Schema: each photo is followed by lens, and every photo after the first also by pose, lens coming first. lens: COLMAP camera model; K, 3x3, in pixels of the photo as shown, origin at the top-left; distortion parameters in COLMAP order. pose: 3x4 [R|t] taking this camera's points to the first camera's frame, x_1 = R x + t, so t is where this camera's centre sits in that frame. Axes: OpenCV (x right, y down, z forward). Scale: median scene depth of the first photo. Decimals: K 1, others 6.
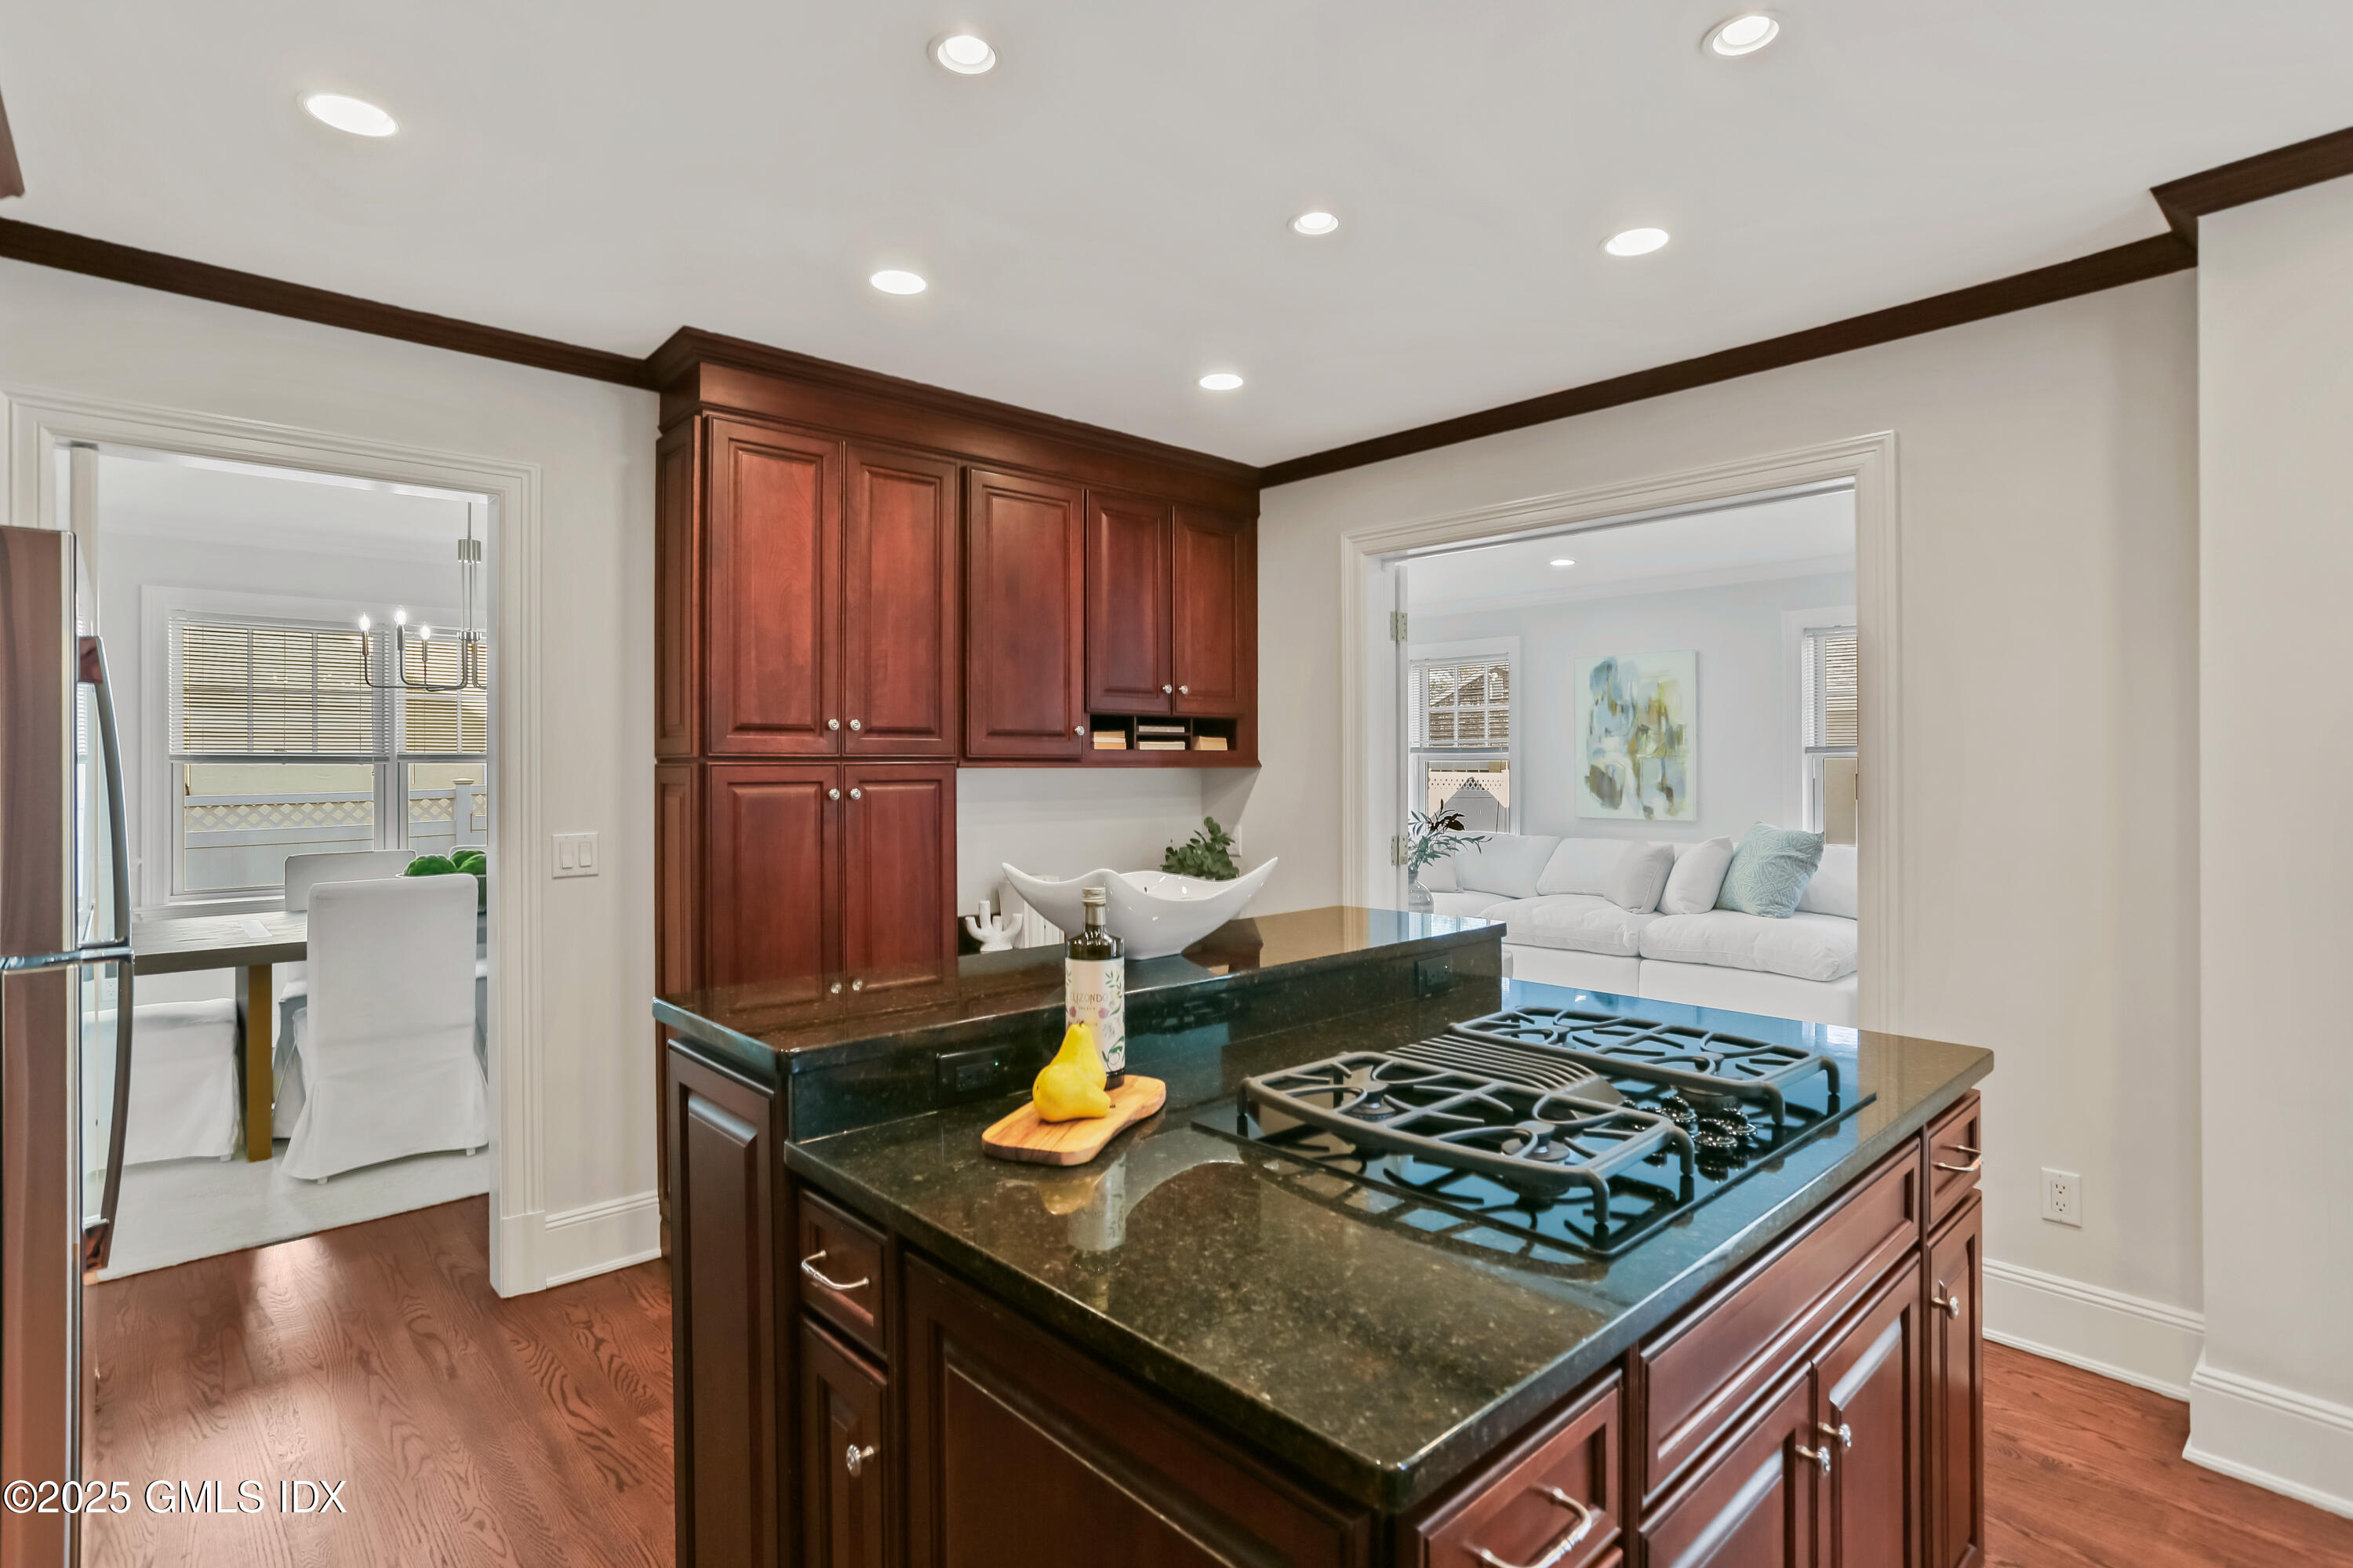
lens RADIAL K [[1143.4, 0, 1173.2], [0, 1143.4, 794.5], [0, 0, 1]] dist [-0.004268, -0.000701]
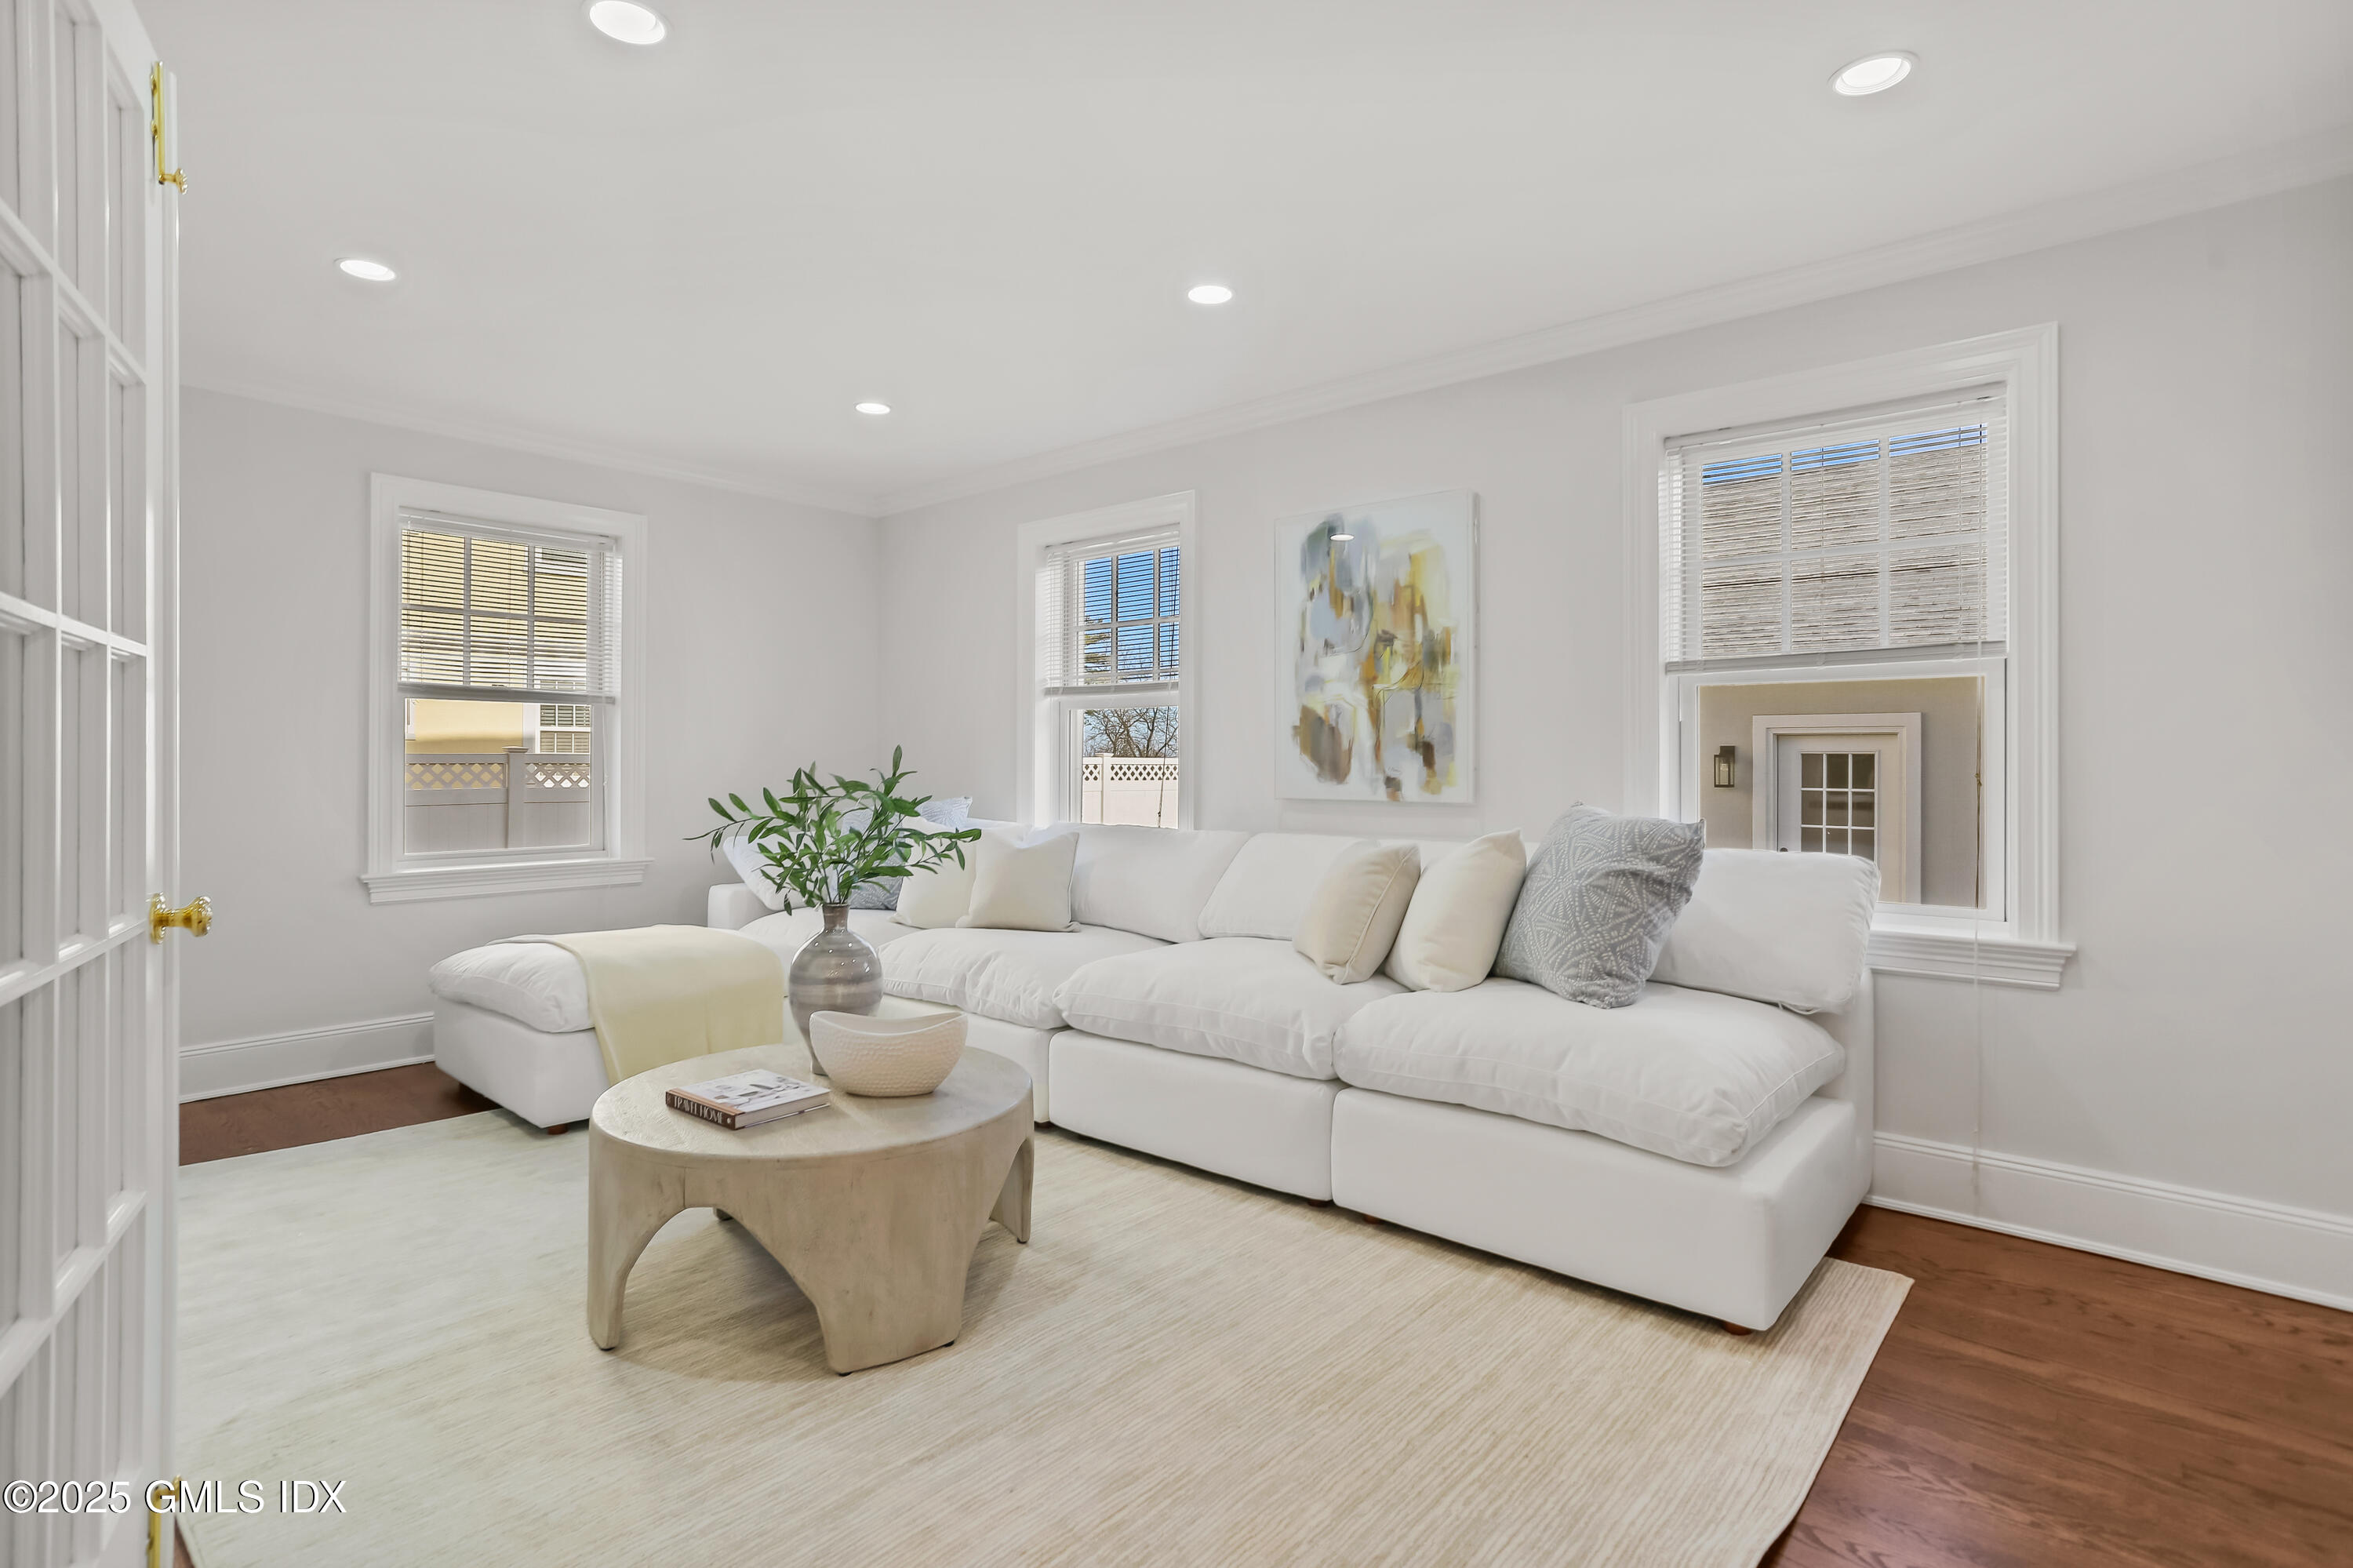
lens RADIAL K [[1143.4, 0, 1174.4], [0, 1143.4, 771.8], [0, 0, 1]] dist [-0.004268, -0.000701]
pose [[0.995131, 0.004696, 0.098453, 0.261430], [-0.002373, 0.999716, -0.023699, 0.021114], [-0.098536, 0.023350, 0.994859, 0.471720]]
